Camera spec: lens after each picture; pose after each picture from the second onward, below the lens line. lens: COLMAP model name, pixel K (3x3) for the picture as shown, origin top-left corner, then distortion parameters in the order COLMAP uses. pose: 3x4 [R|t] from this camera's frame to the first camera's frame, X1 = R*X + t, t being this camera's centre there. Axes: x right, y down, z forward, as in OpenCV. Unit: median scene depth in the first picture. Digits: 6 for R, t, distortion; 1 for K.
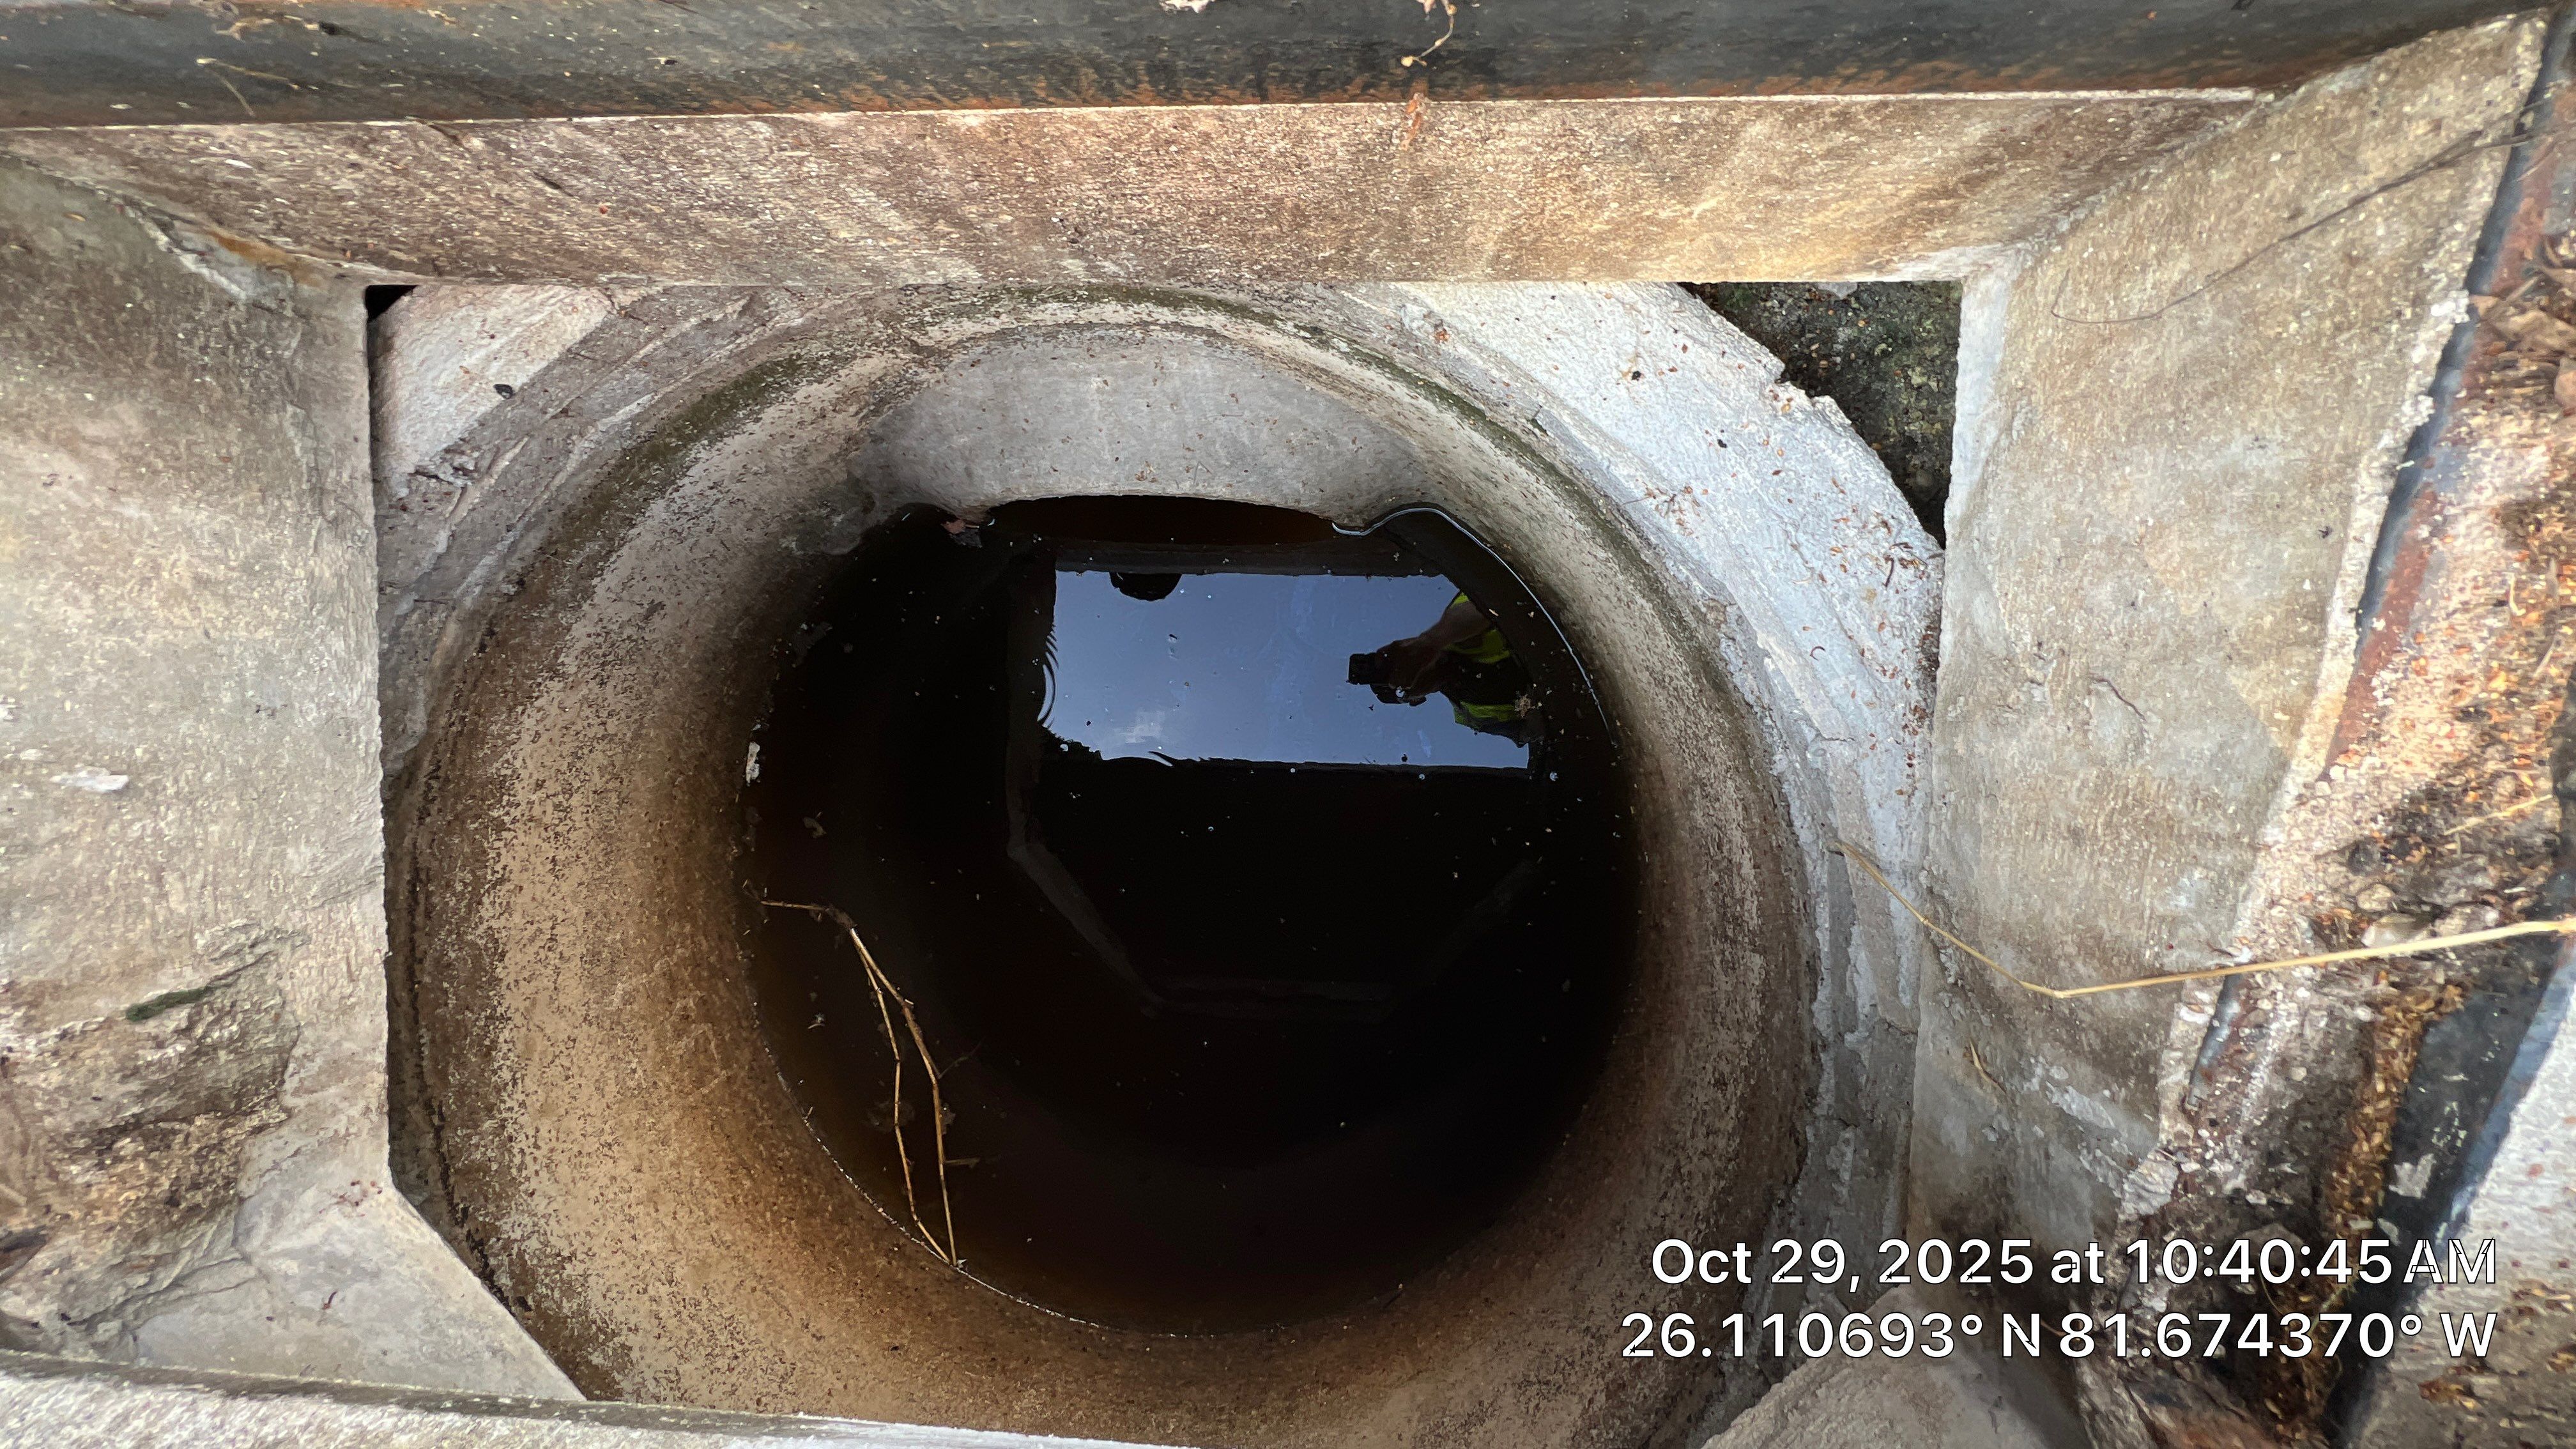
lens RADIAL K [[1036.6, 0, 1288.0], [0, 1036.6, 724.5], [0, 0, 1]] dist [0.000071, 0.000696]
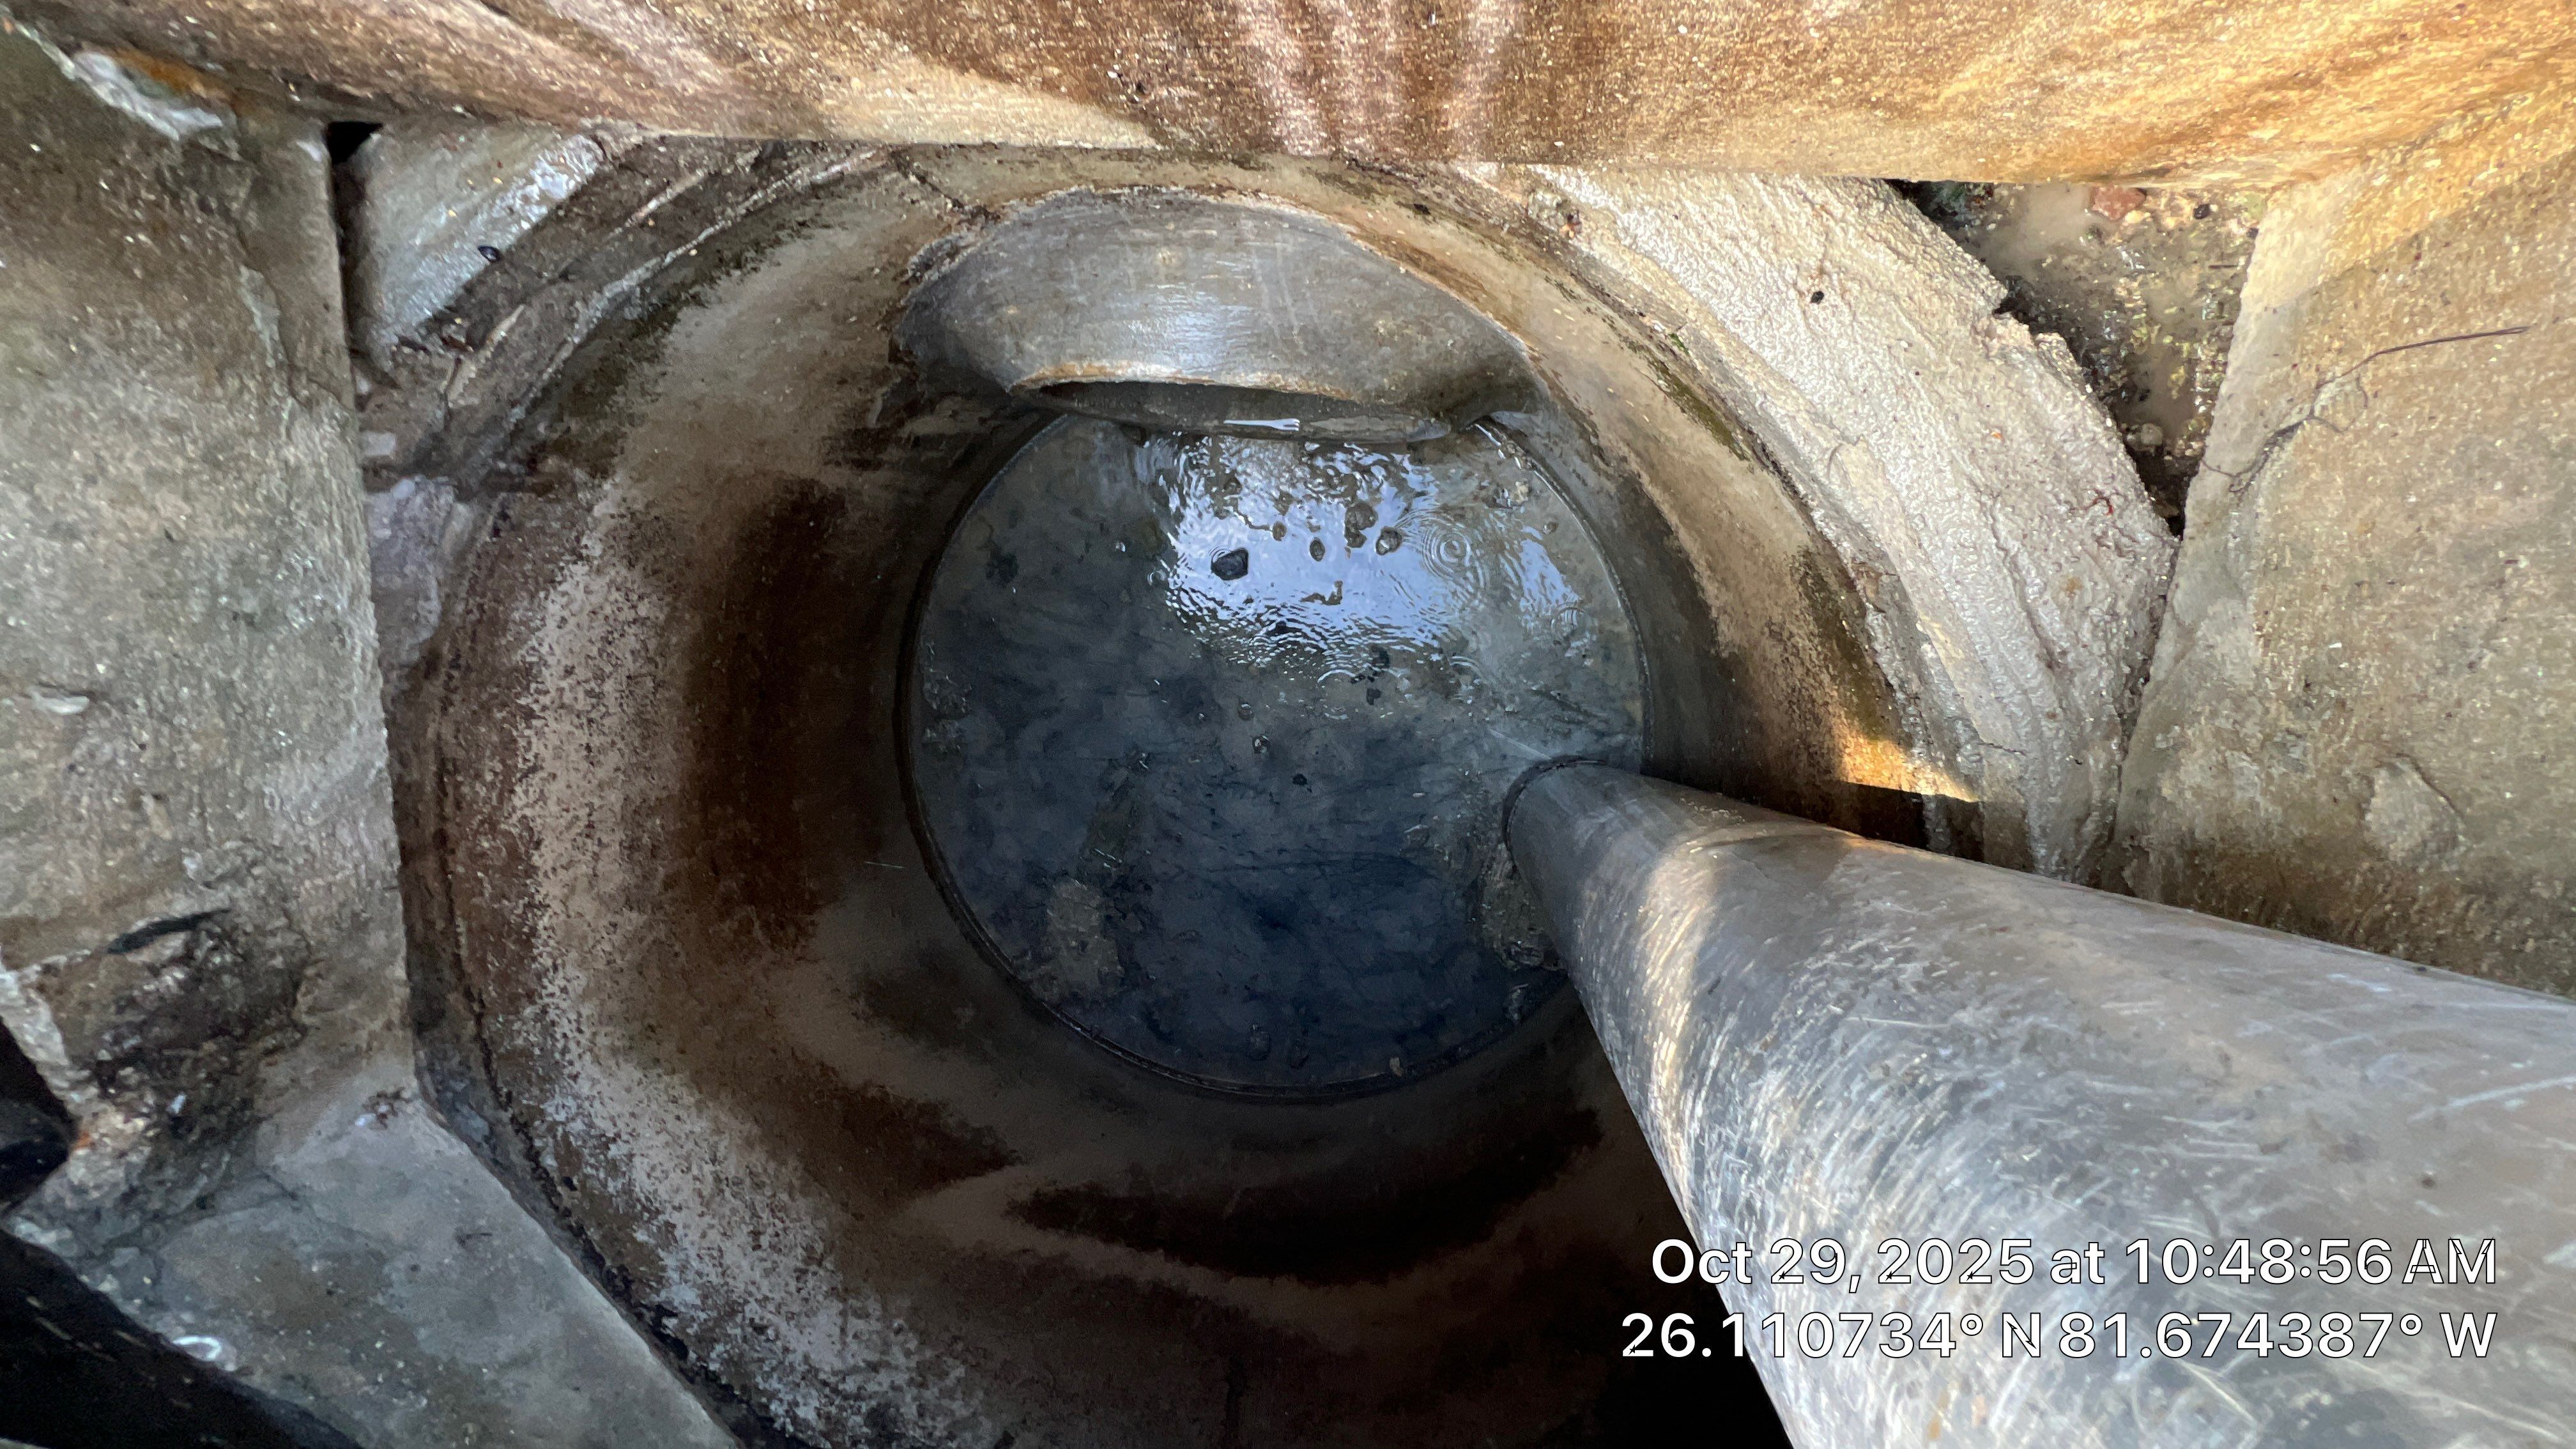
lens RADIAL K [[1035.0, 0, 1288.0], [0, 1035.0, 724.5], [0, 0, 1]] dist [-0.001112, 0.000587]
pose [[0.996910, 0.062741, -0.047268, -0.016430], [-0.055808, 0.989147, 0.135916, -0.083785], [0.055283, -0.132858, 0.989592, 0.118655]]
